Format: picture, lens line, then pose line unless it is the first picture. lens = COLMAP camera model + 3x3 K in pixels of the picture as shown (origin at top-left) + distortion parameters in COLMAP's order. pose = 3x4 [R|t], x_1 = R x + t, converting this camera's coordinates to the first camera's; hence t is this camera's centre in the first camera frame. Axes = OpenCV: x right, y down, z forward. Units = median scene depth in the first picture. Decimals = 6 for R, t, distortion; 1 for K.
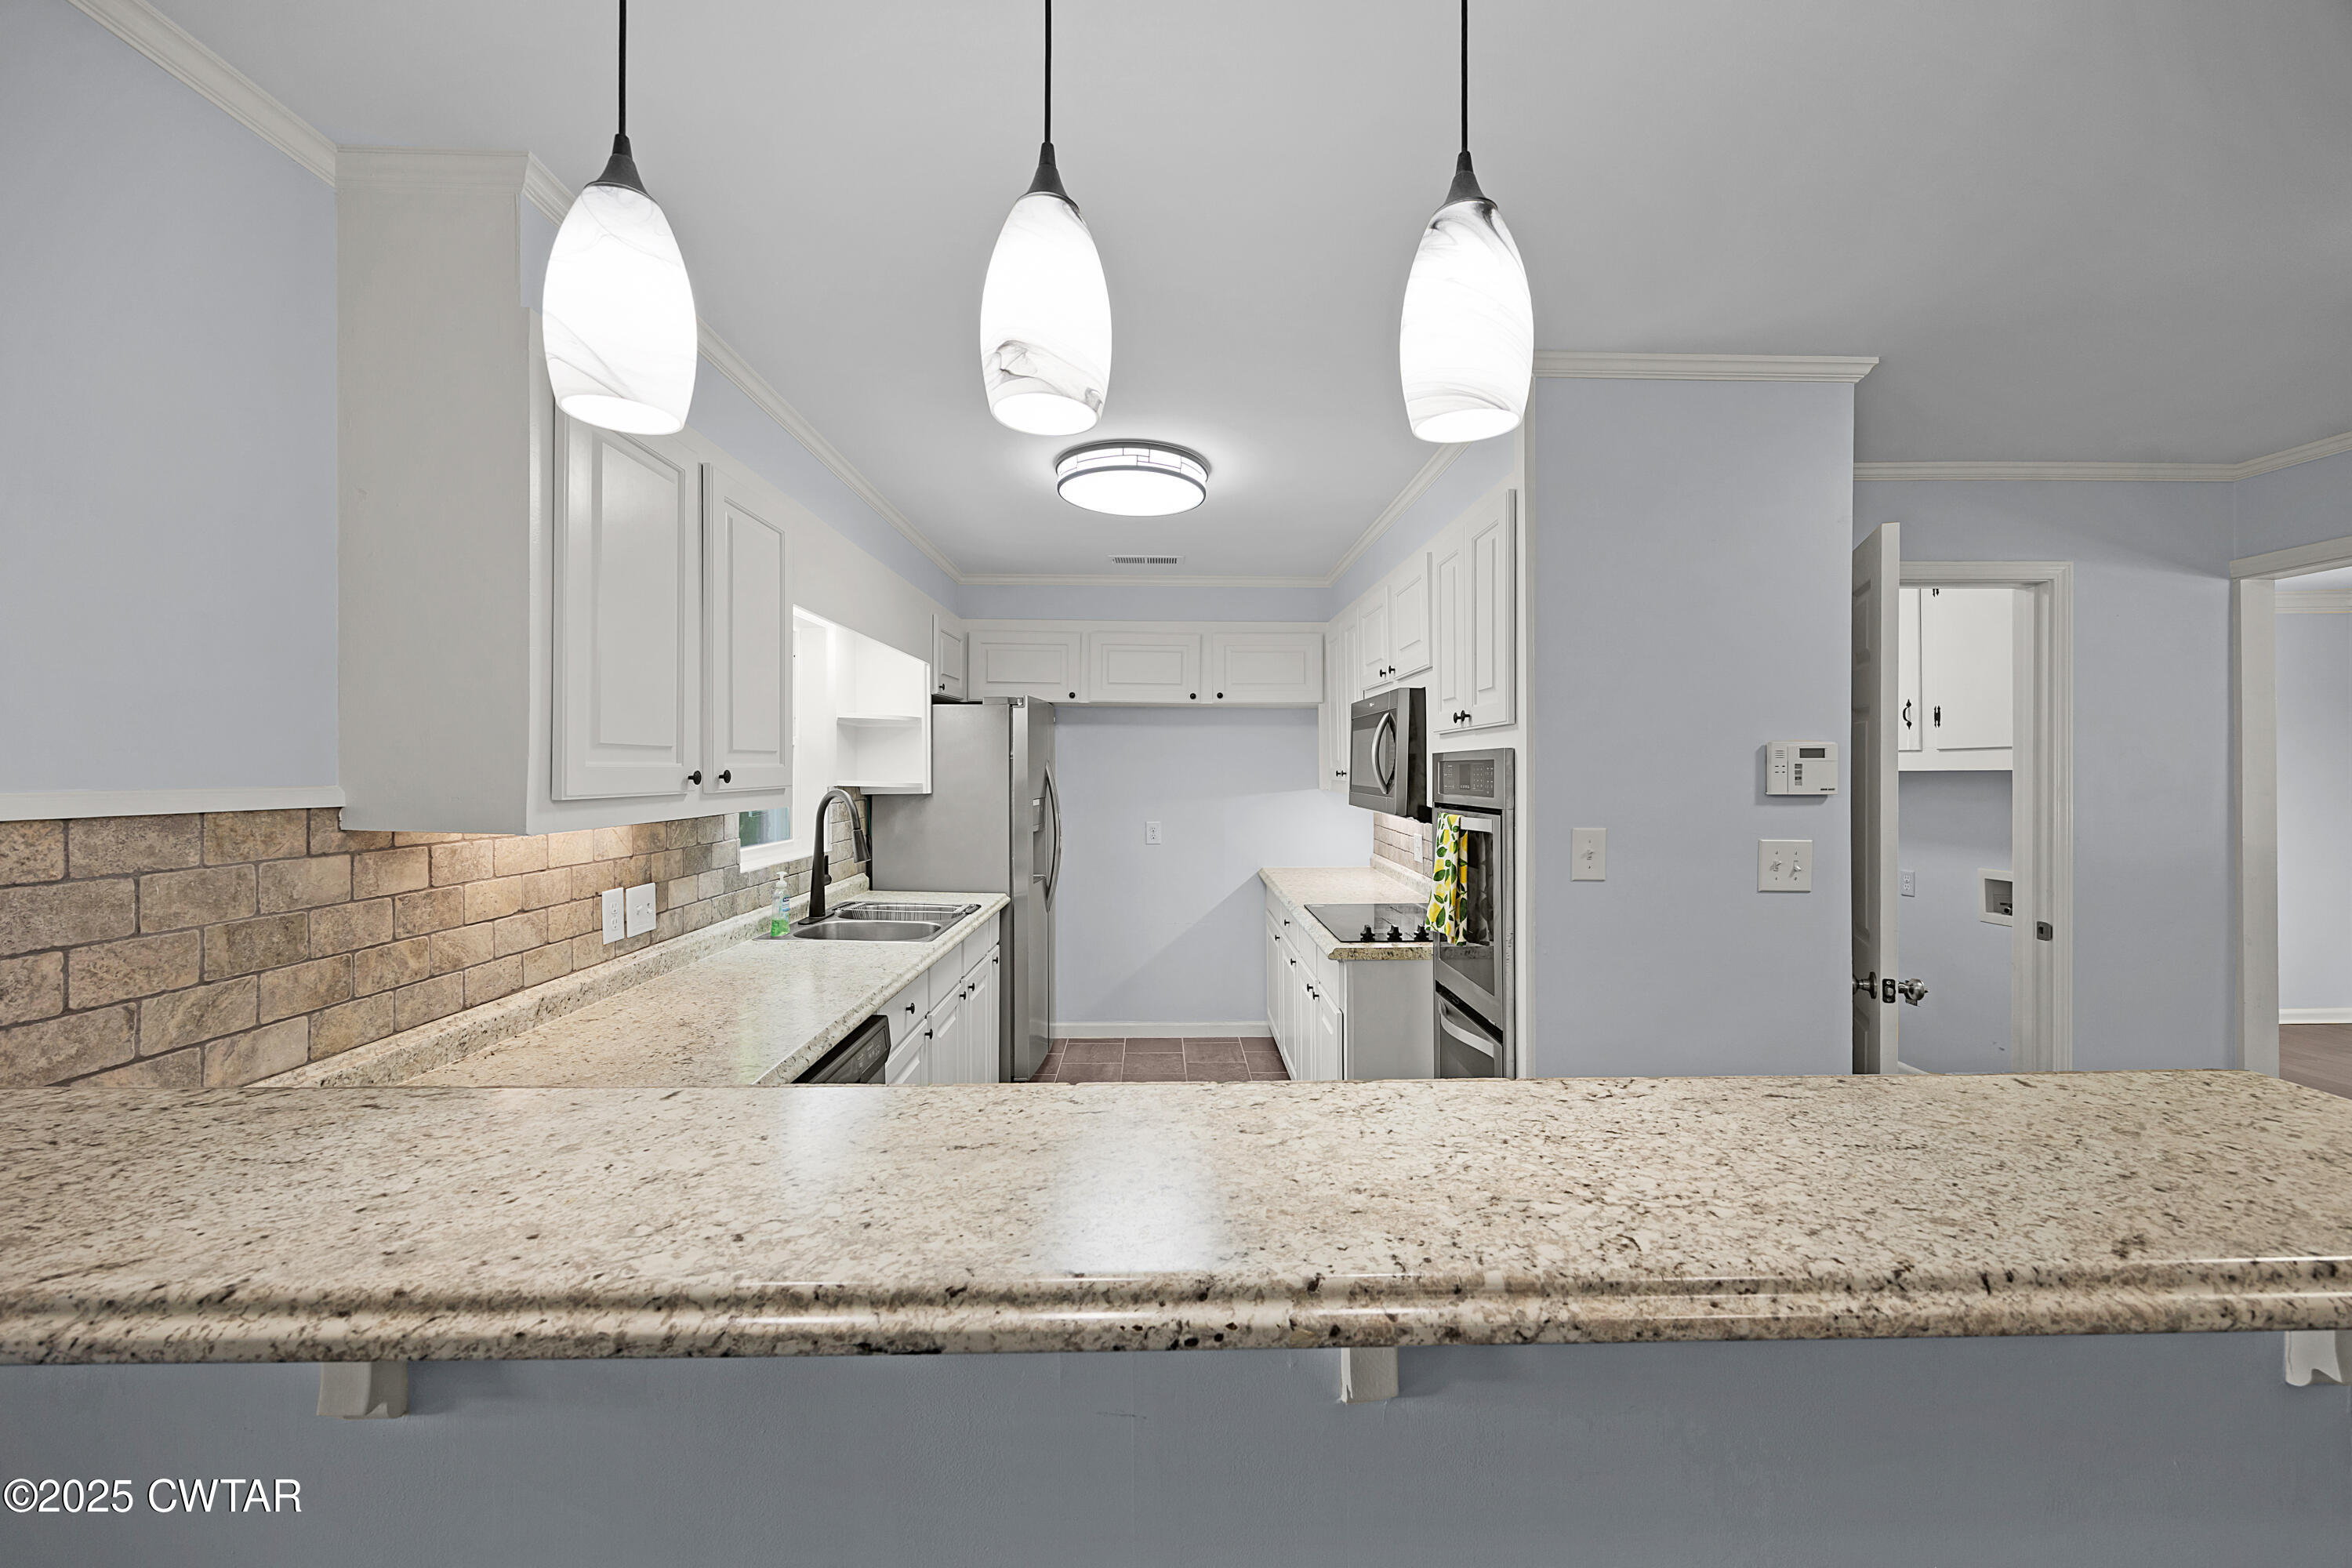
lens RADIAL K [[900.5, 0, 1176.0], [0, 900.5, 784.0], [0, 0, 1]] dist [0.001768, -0.000008]
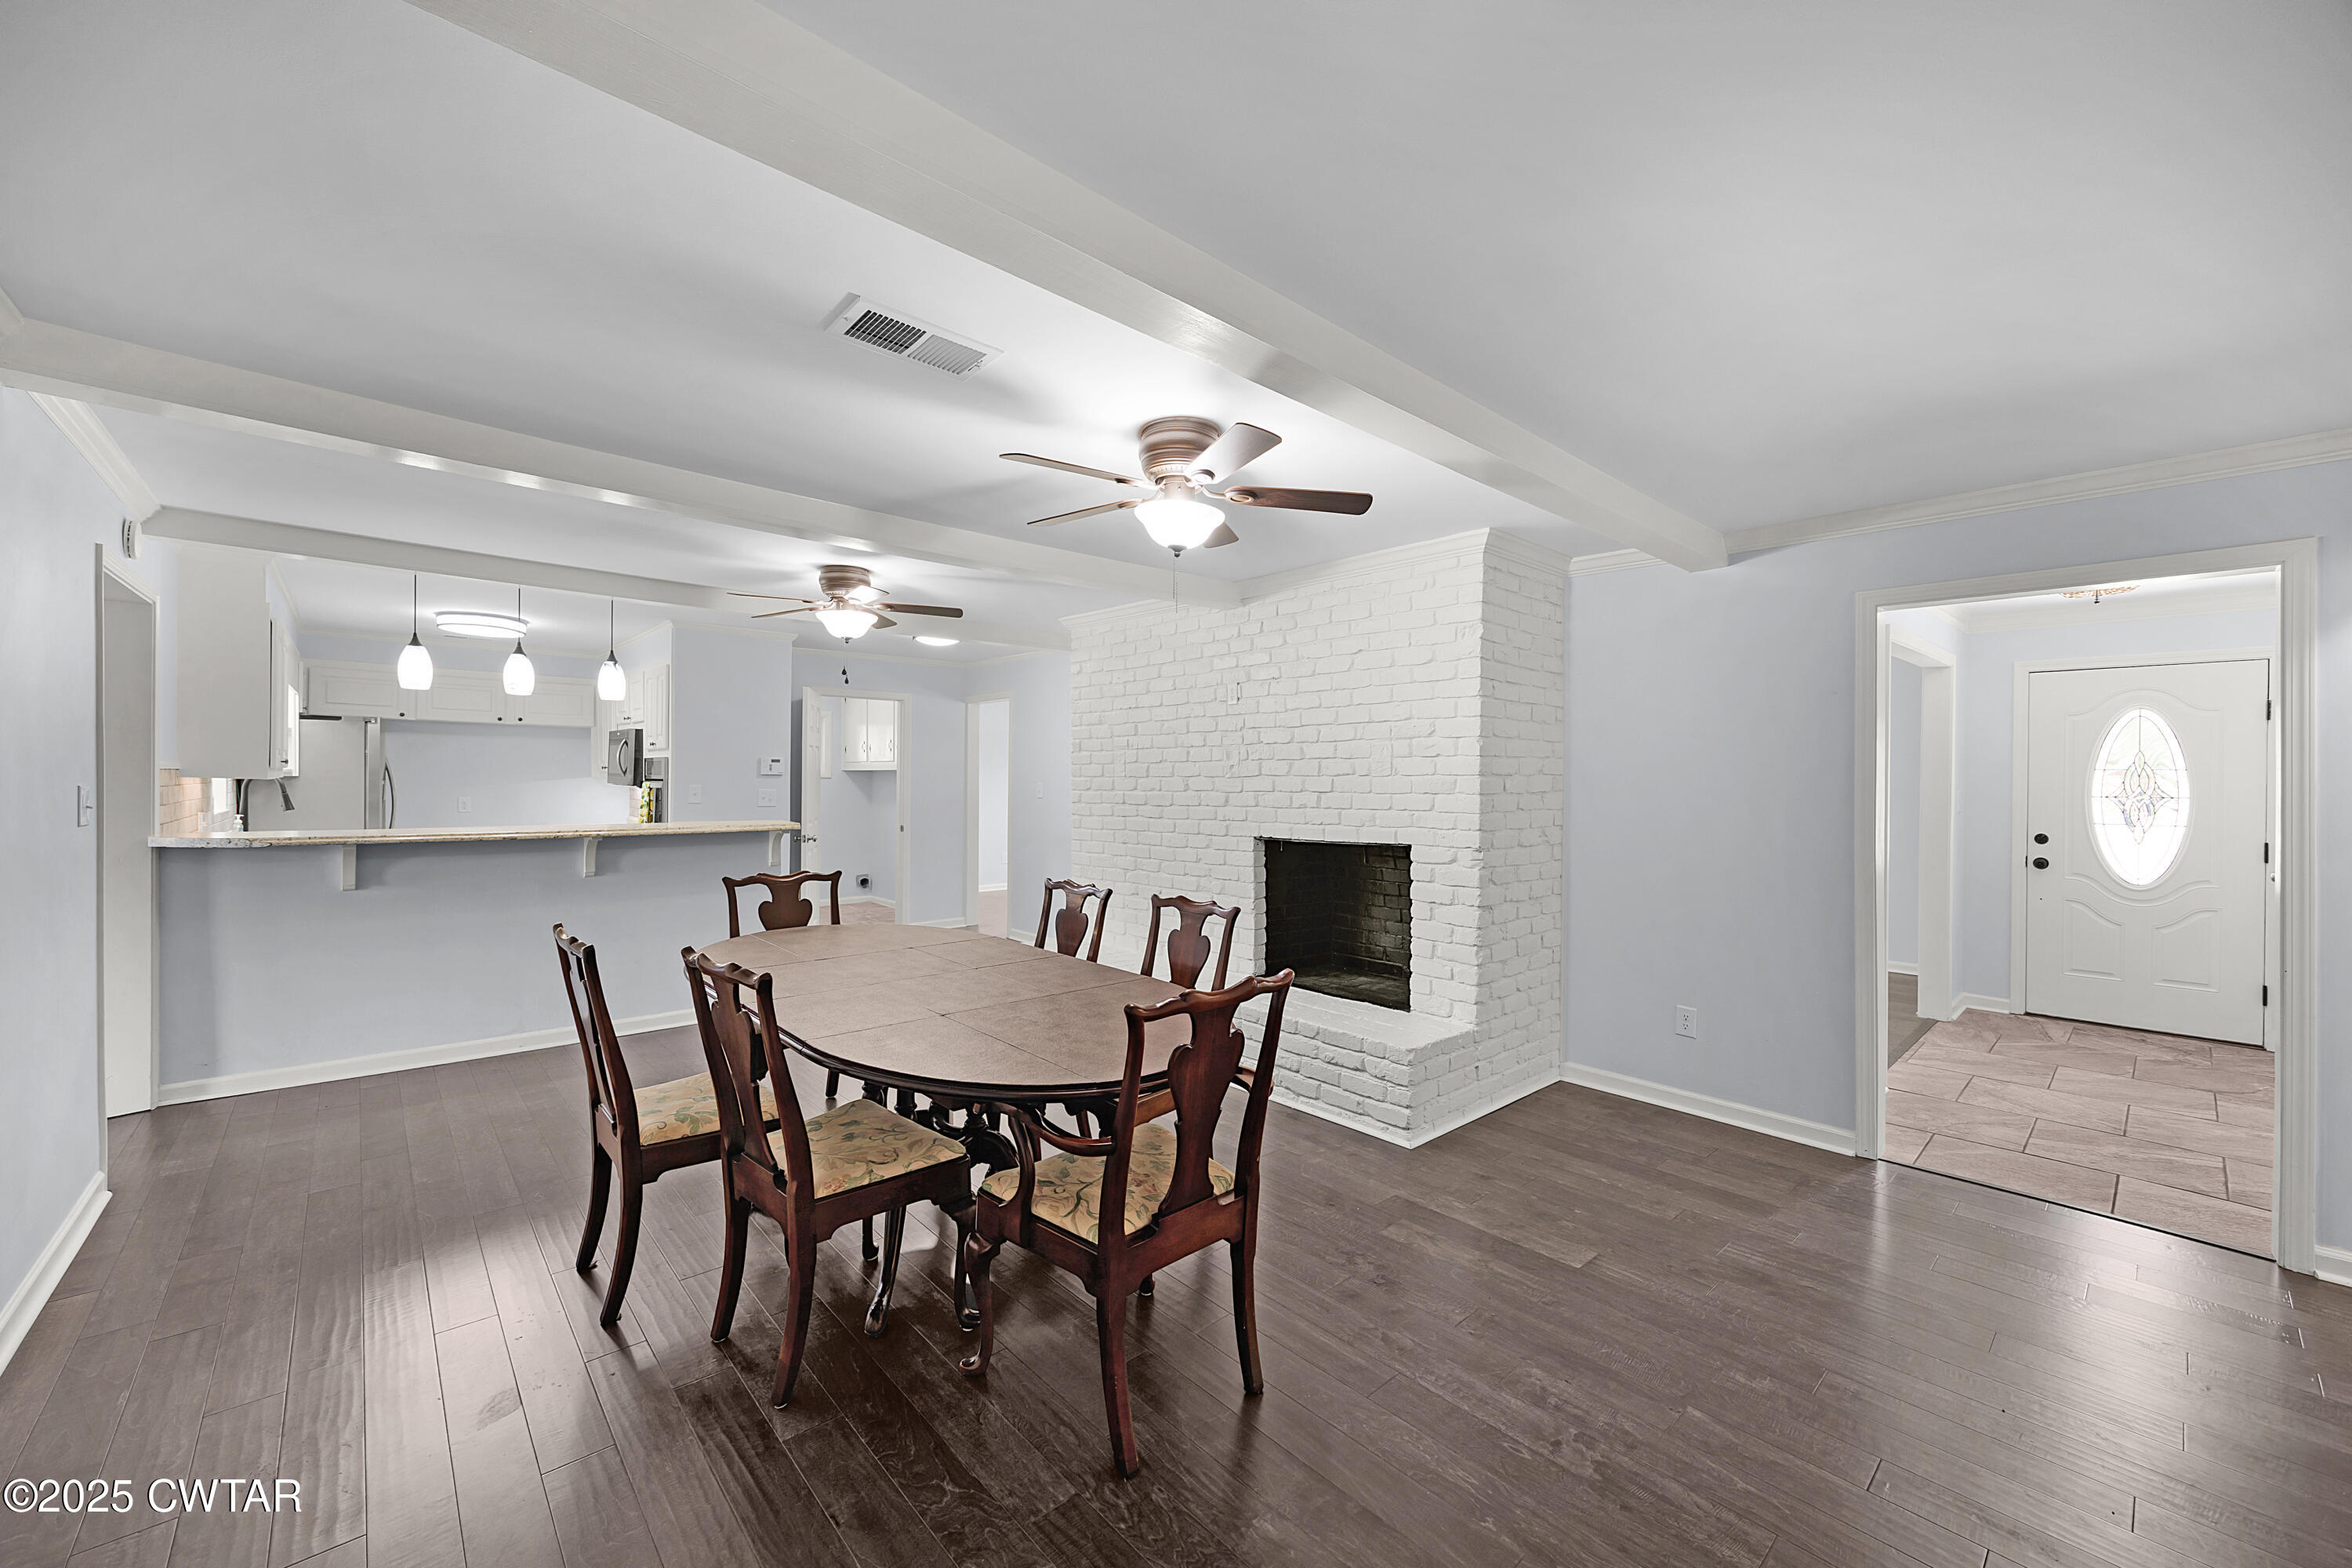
lens RADIAL K [[900.5, 0, 1176.0], [0, 900.5, 784.0], [0, 0, 1]] dist [0.001768, -0.000008]
pose [[0.753366, 0.002986, 0.657595, -0.203642], [-0.000329, 0.999991, -0.004164, 0.040733], [-0.657601, 0.002920, 0.753361, -1.595085]]
